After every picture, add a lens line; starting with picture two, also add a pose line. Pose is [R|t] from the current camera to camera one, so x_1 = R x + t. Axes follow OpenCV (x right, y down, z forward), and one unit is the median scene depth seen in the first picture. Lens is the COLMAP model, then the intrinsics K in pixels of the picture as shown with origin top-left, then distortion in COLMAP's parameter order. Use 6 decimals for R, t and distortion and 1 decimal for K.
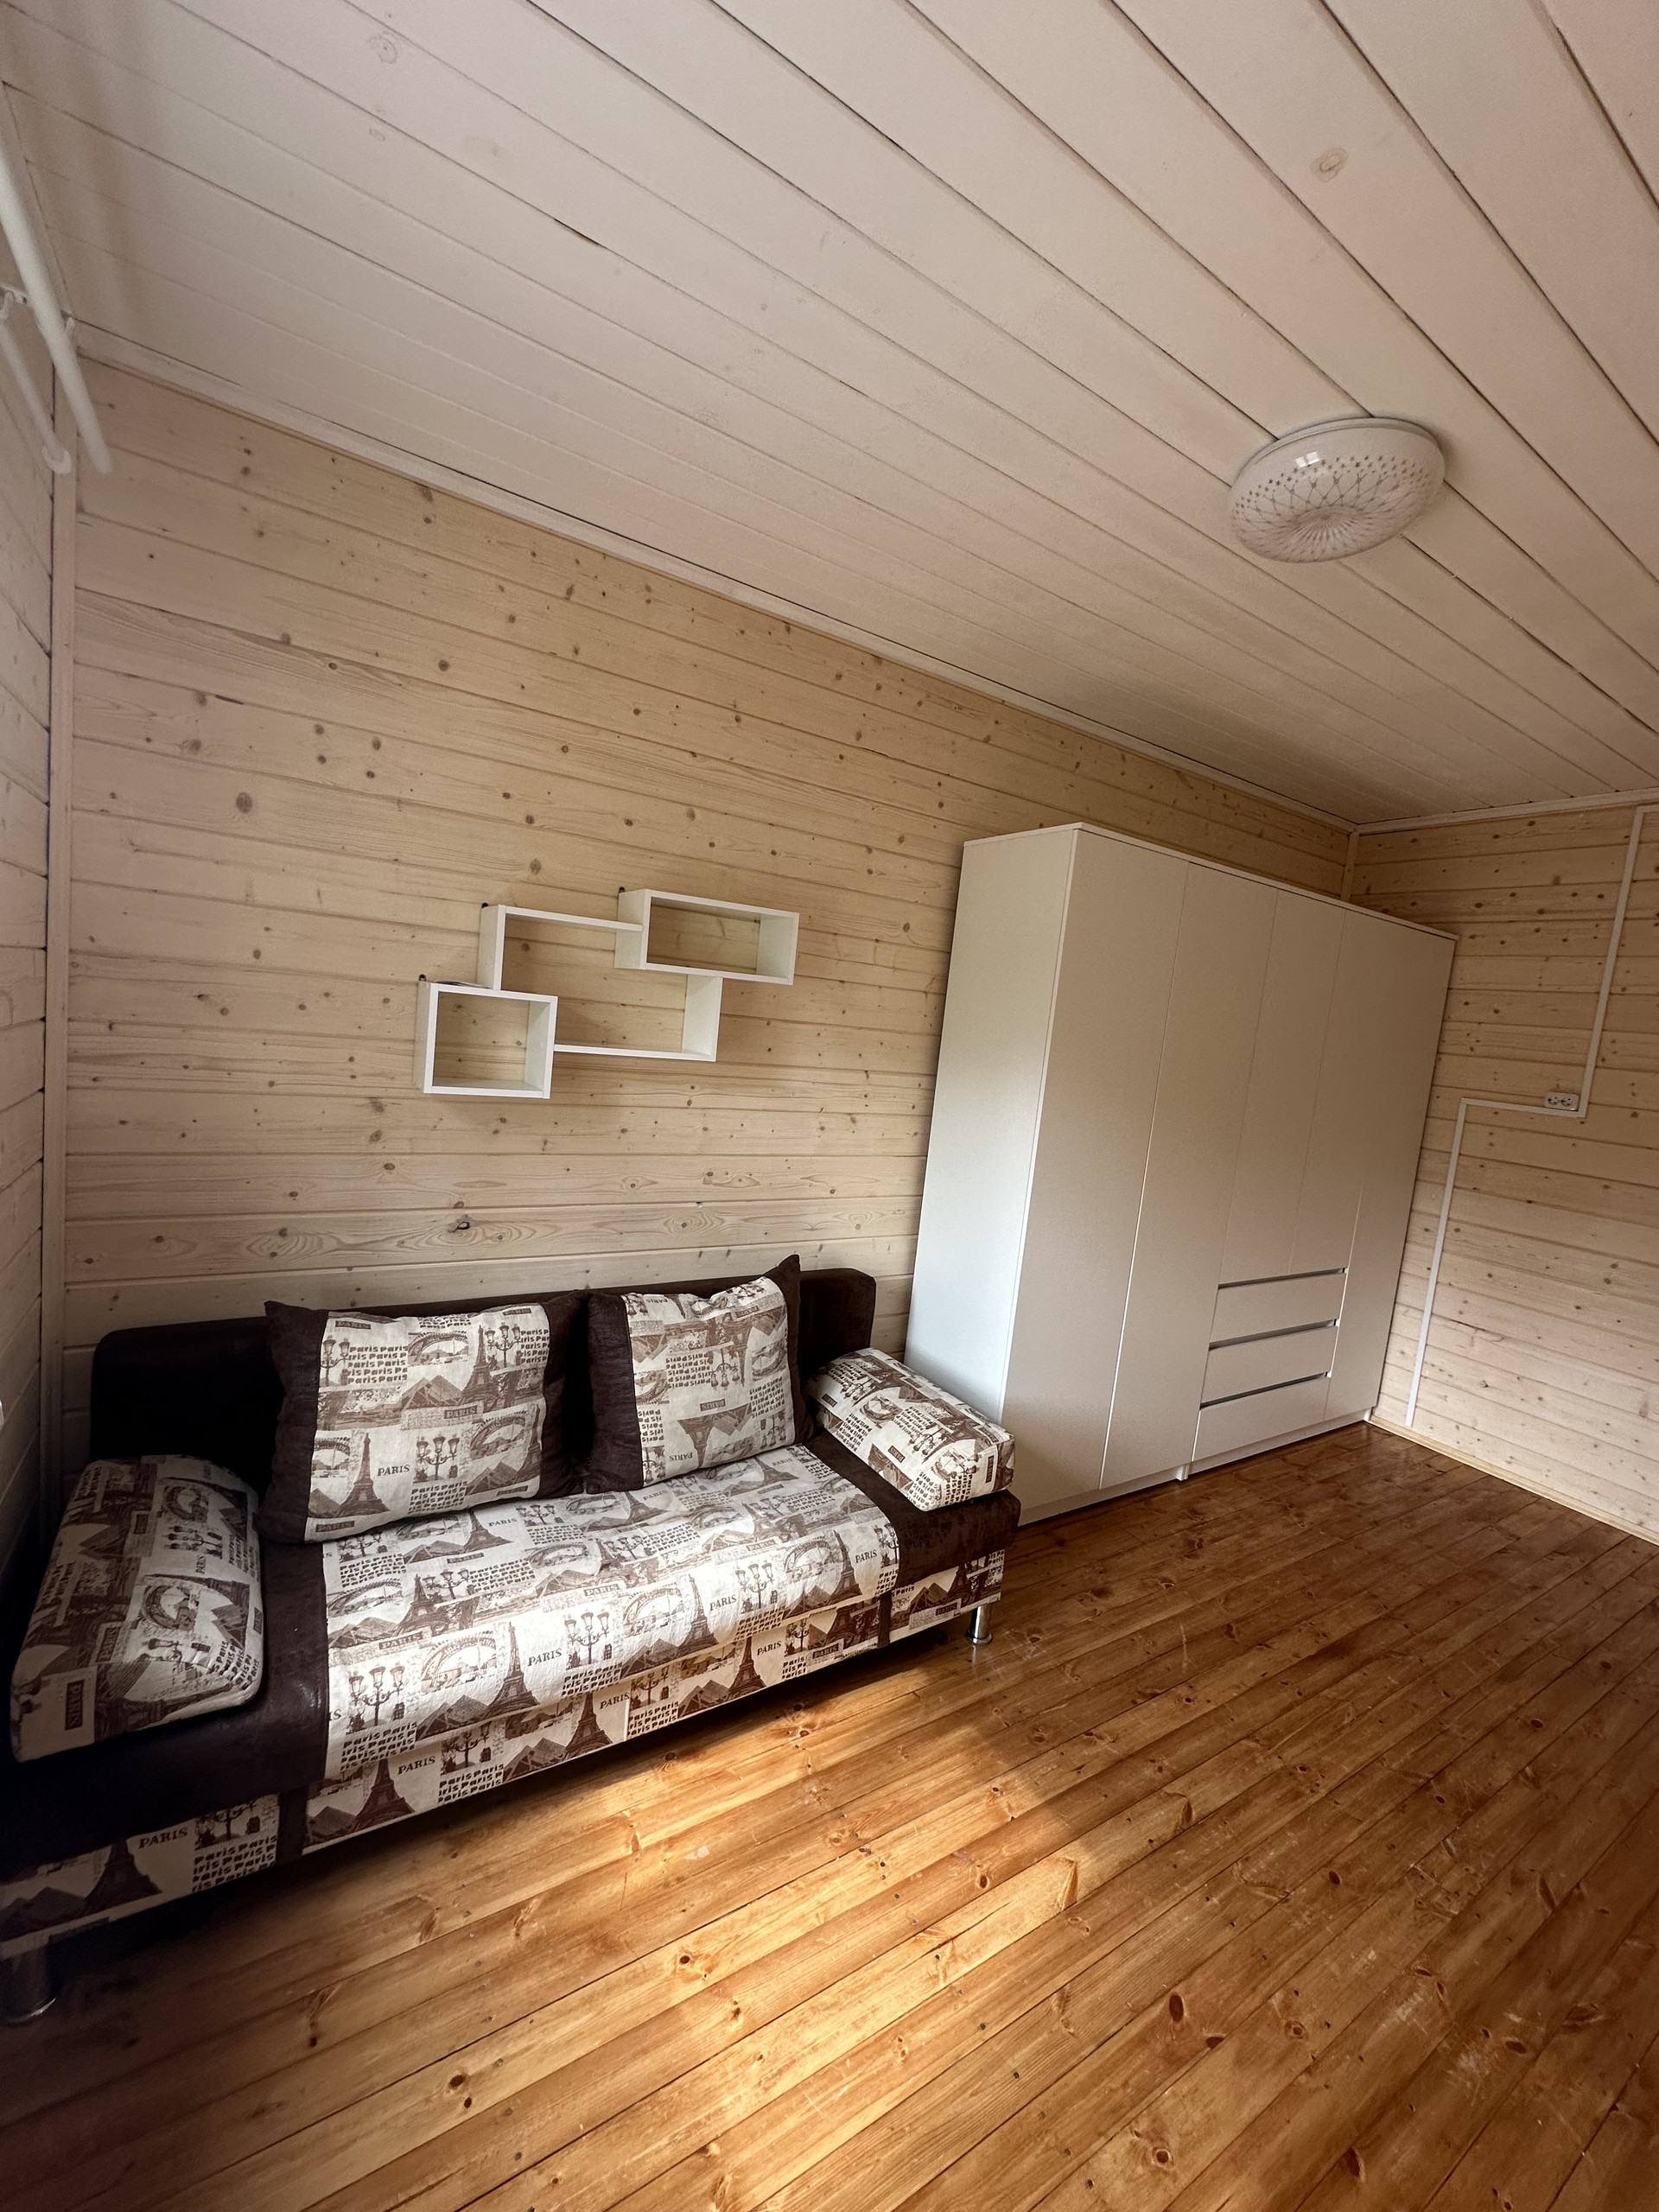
lens RADIAL K [[880.6, 0, 828.6], [0, 880.6, 1104.6], [0, 0, 1]] dist [-0.004618, 0.000961]
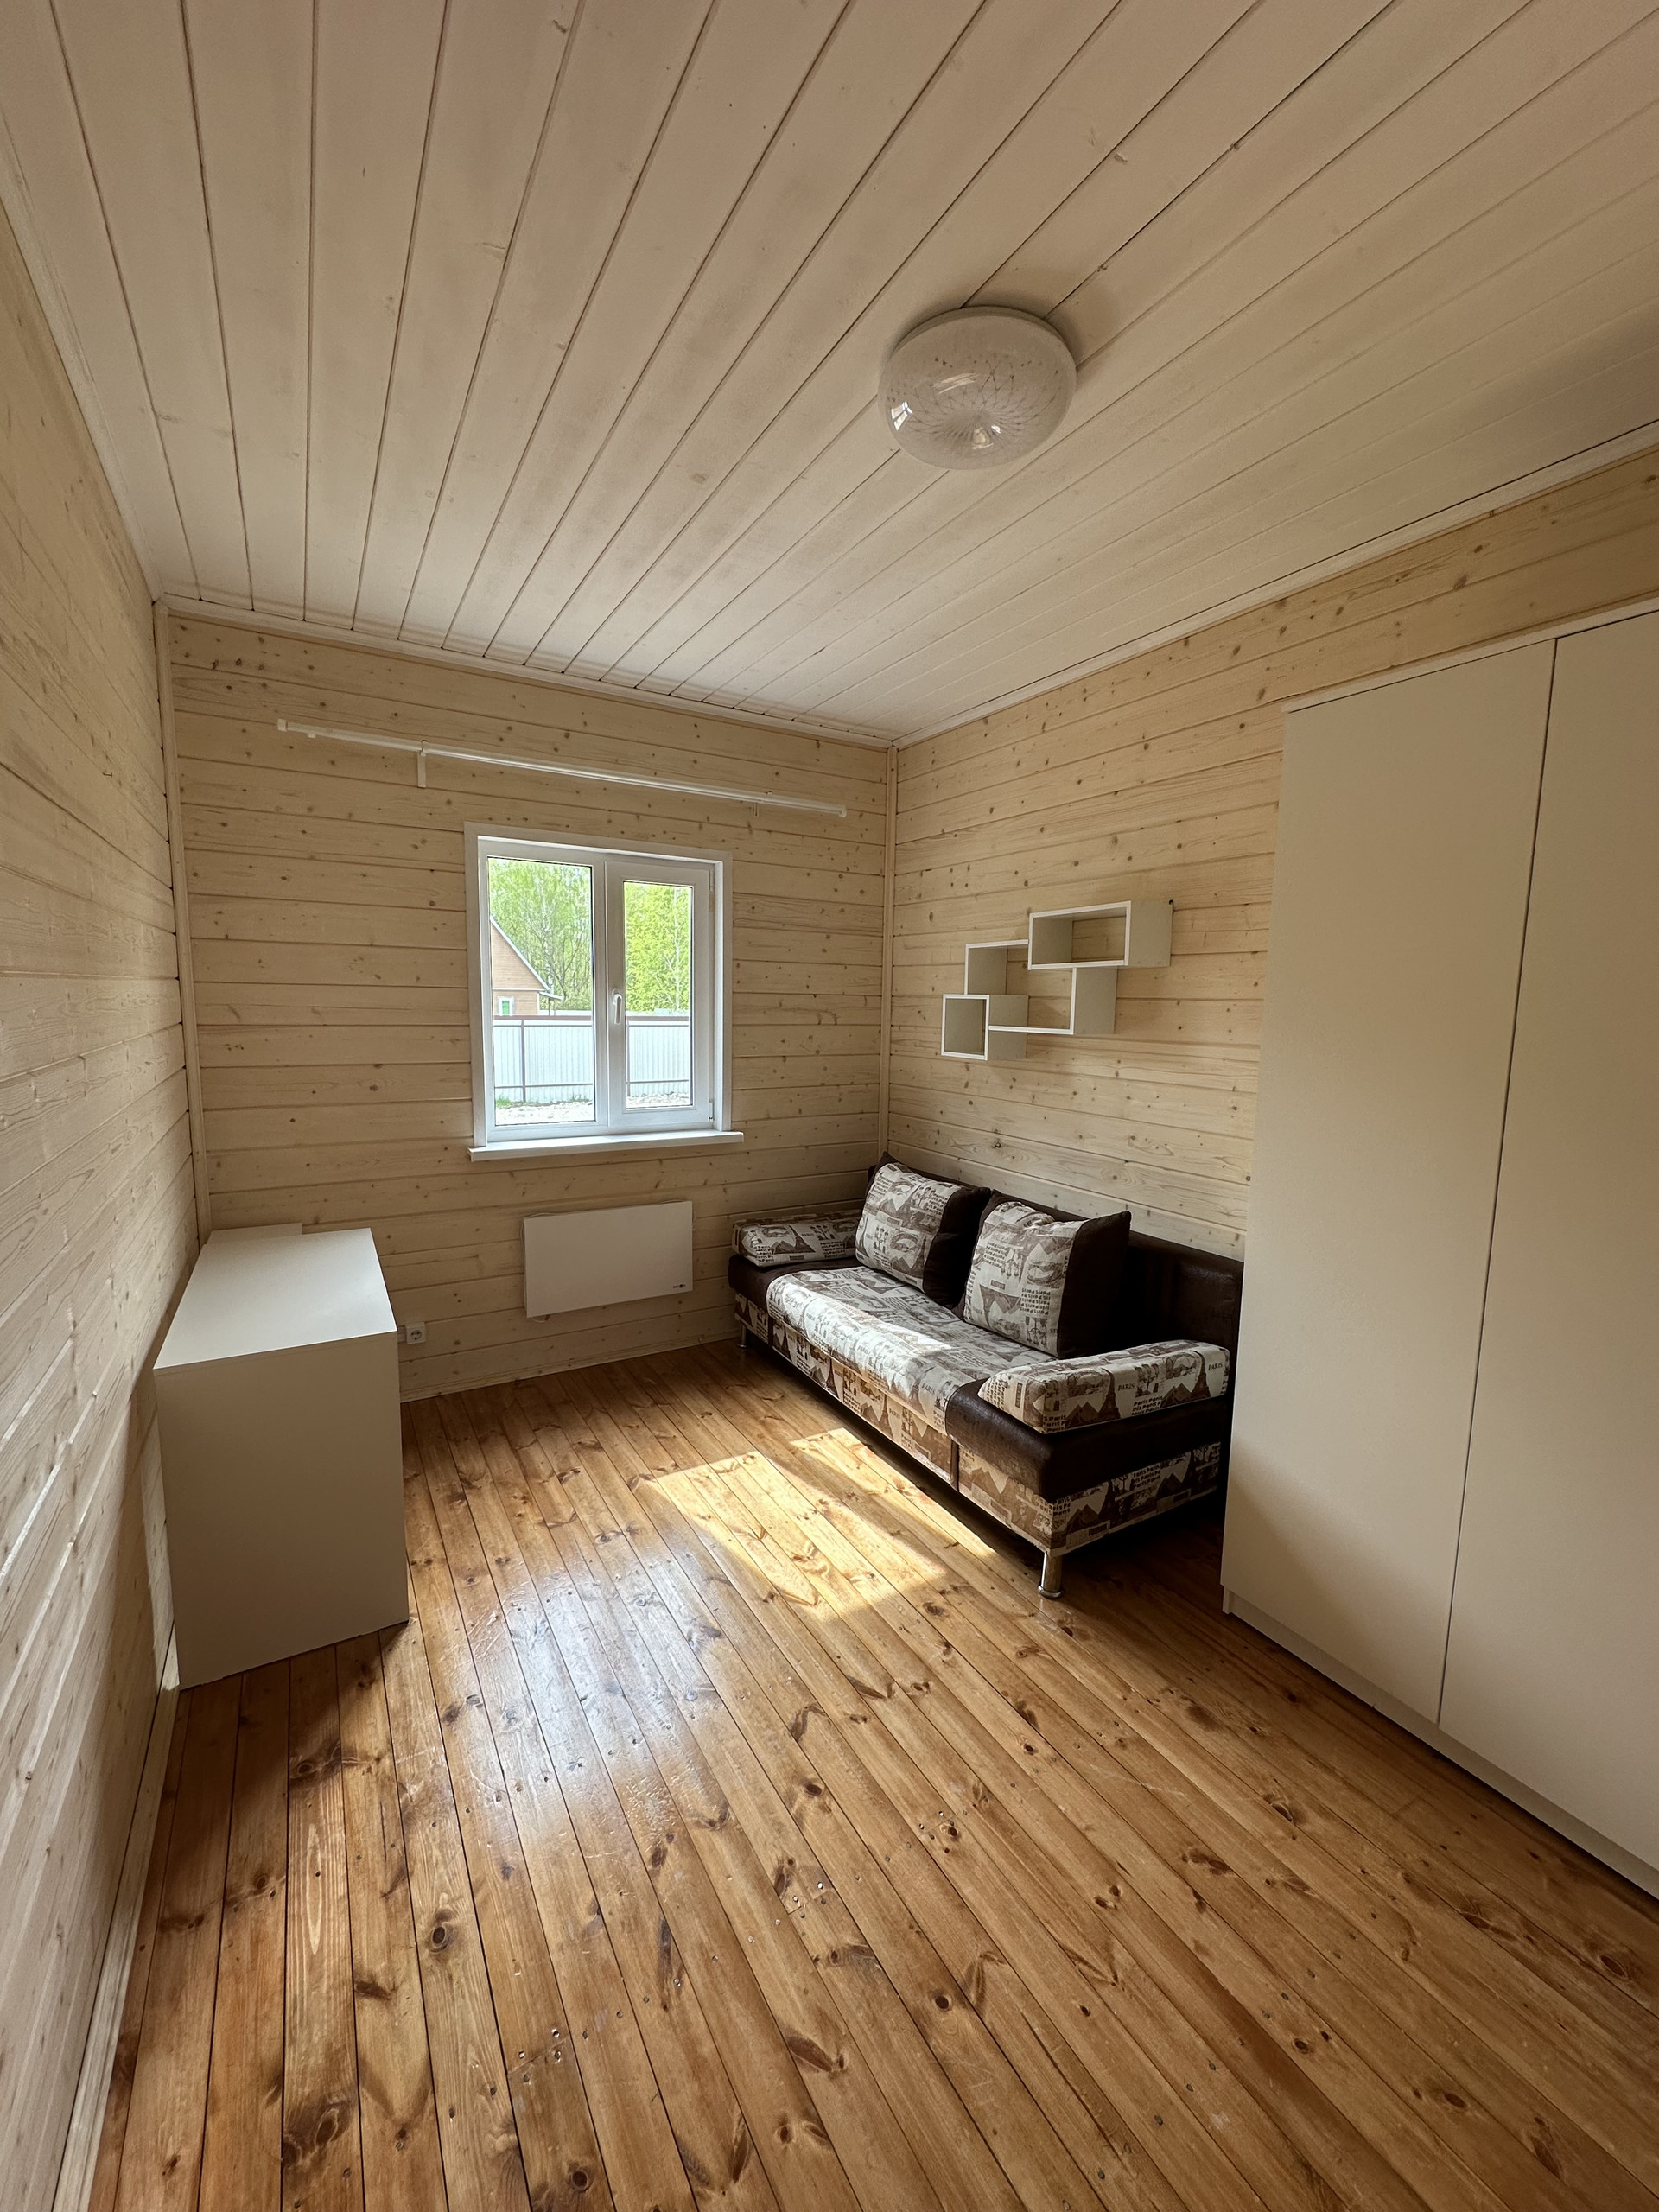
lens RADIAL K [[880.6, 0, 829.9], [0, 880.6, 1103.5], [0, 0, 1]] dist [-0.004618, 0.000961]
pose [[-0.021151, 0.013742, -0.999682, 1.250077], [-0.119828, 0.992663, 0.016180, 0.077353], [0.992569, 0.120132, -0.019349, 0.758291]]
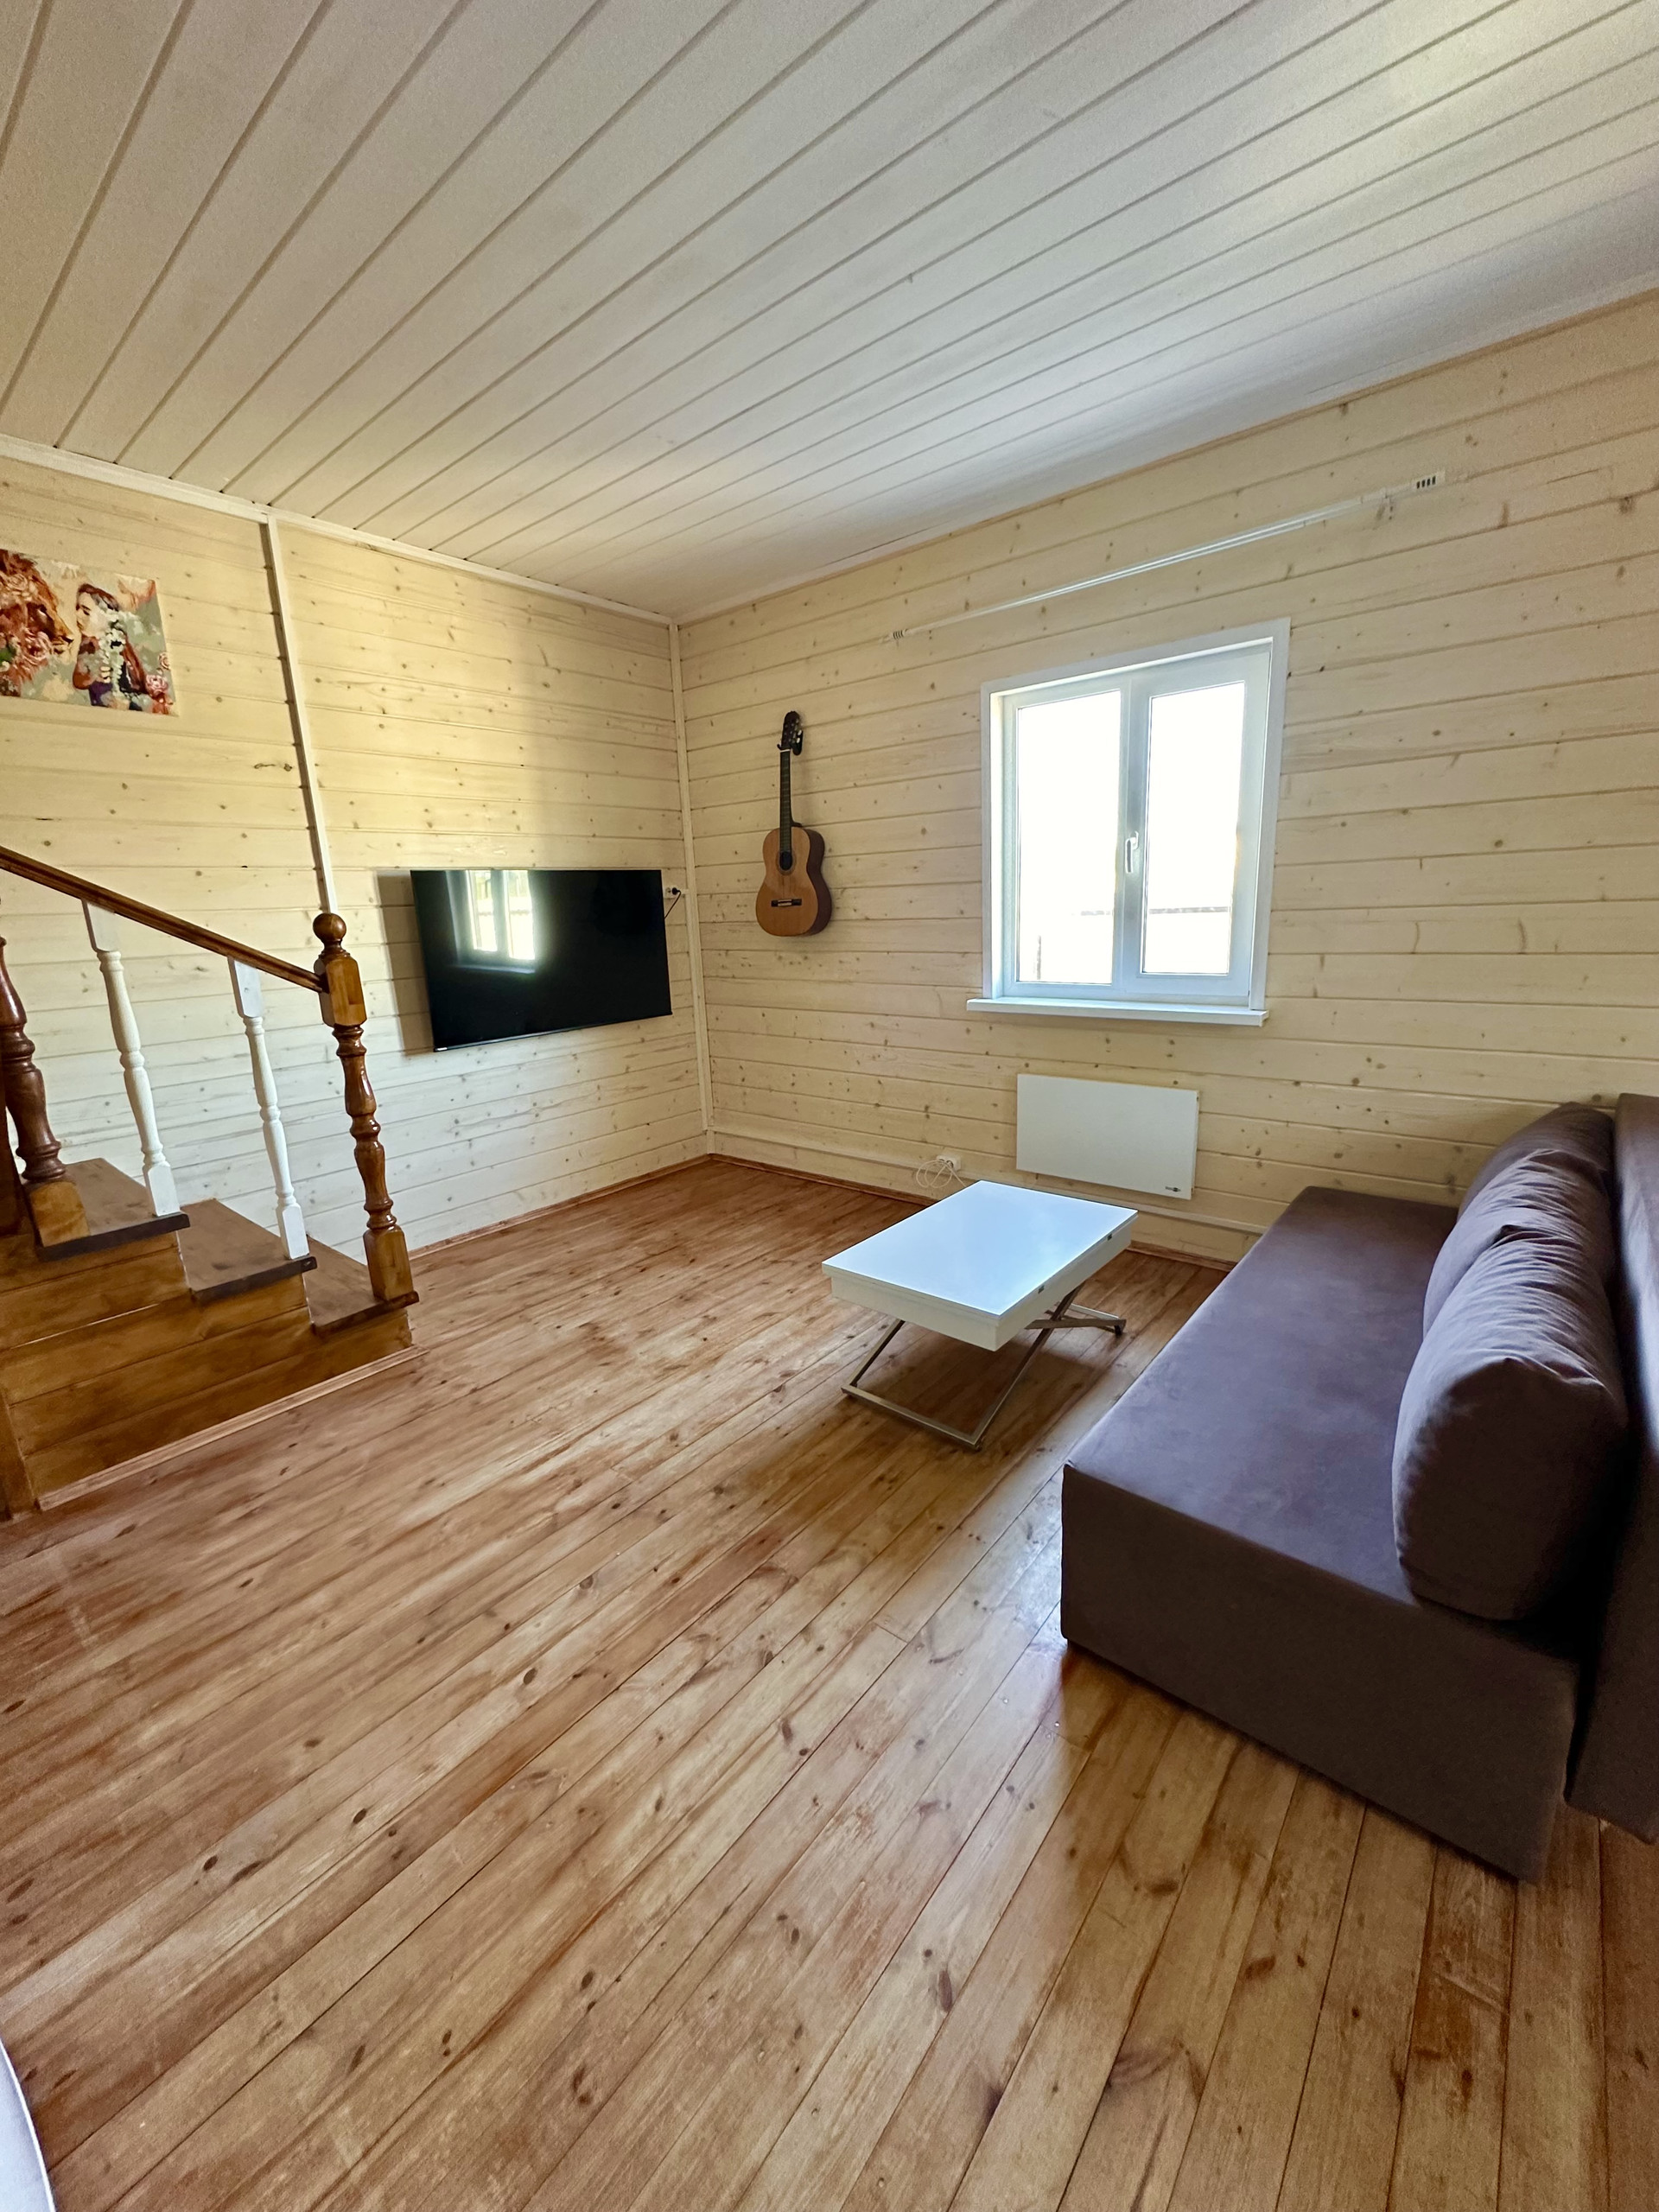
lens RADIAL K [[880.6, 0, 835.0], [0, 880.6, 1105.8], [0, 0, 1]] dist [-0.004618, 0.000961]
pose [[-0.944779, 0.012993, -0.327450, 0.524549], [-0.086927, 0.953483, 0.288641, -0.009368], [0.315969, 0.301166, -0.899701, 1.587422]]
